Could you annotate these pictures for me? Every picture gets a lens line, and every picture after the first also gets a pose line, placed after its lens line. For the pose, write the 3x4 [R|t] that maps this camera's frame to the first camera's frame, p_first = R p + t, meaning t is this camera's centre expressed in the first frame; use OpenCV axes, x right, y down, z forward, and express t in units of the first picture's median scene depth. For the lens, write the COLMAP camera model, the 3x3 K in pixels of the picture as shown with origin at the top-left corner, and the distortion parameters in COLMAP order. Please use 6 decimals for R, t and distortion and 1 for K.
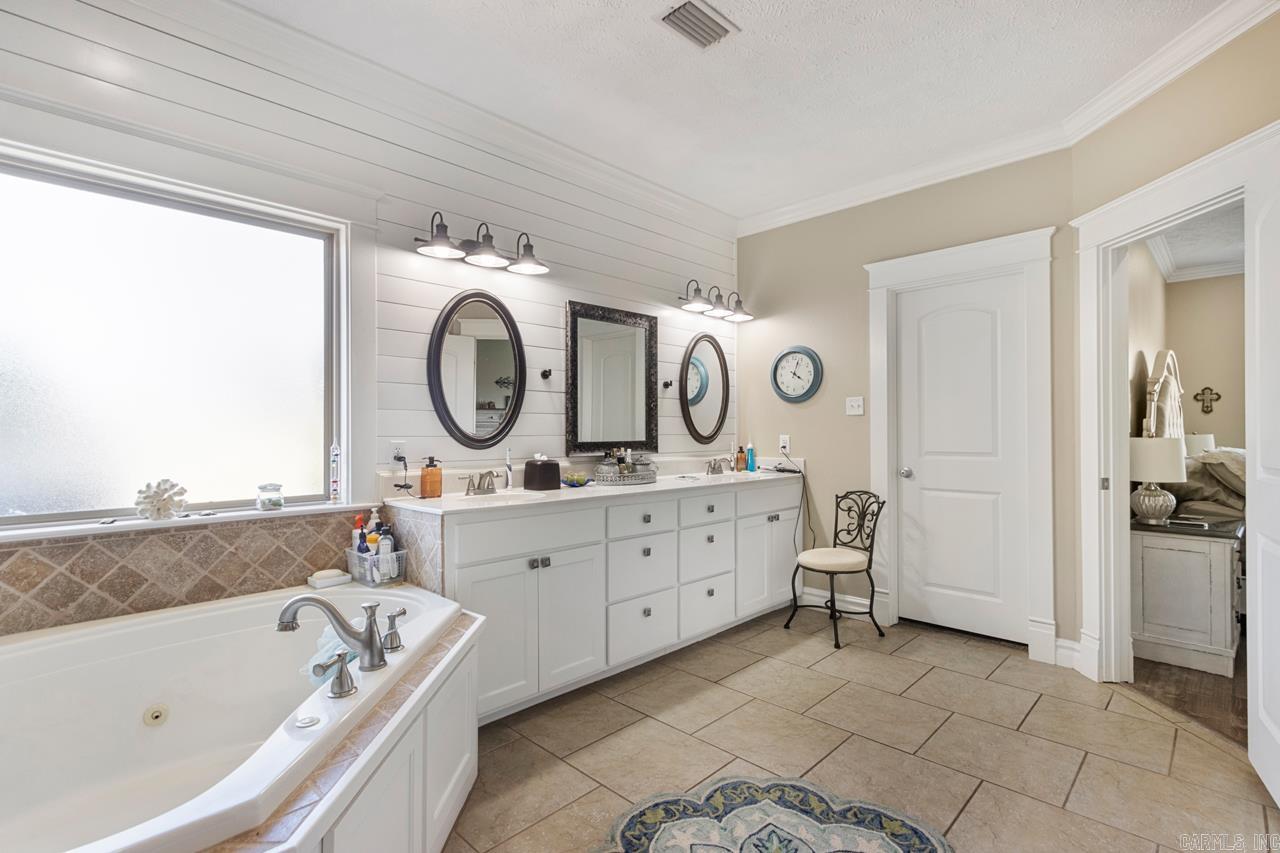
lens RADIAL K [[597.9, 0, 638.0], [0, 597.9, 435.2], [0, 0, 1]] dist [0.002677, -0.002435]
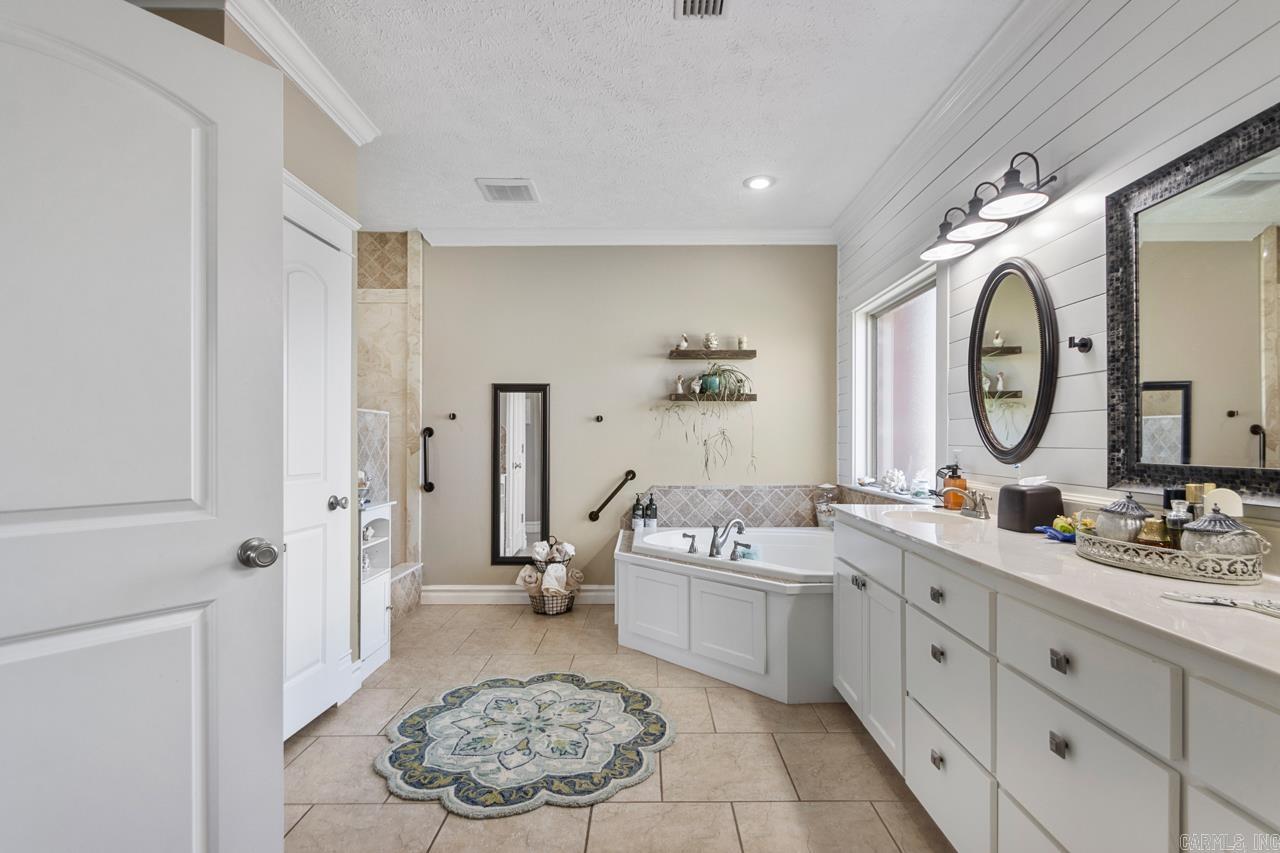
lens RADIAL K [[597.9, 0, 640.6], [0, 597.9, 425.9], [0, 0, 1]] dist [0.002677, -0.002435]
pose [[-0.714282, -0.017704, -0.699634, 0.947741], [-0.013252, 0.999843, -0.011770, -0.015650], [0.699732, 0.000864, -0.714405, 1.848866]]
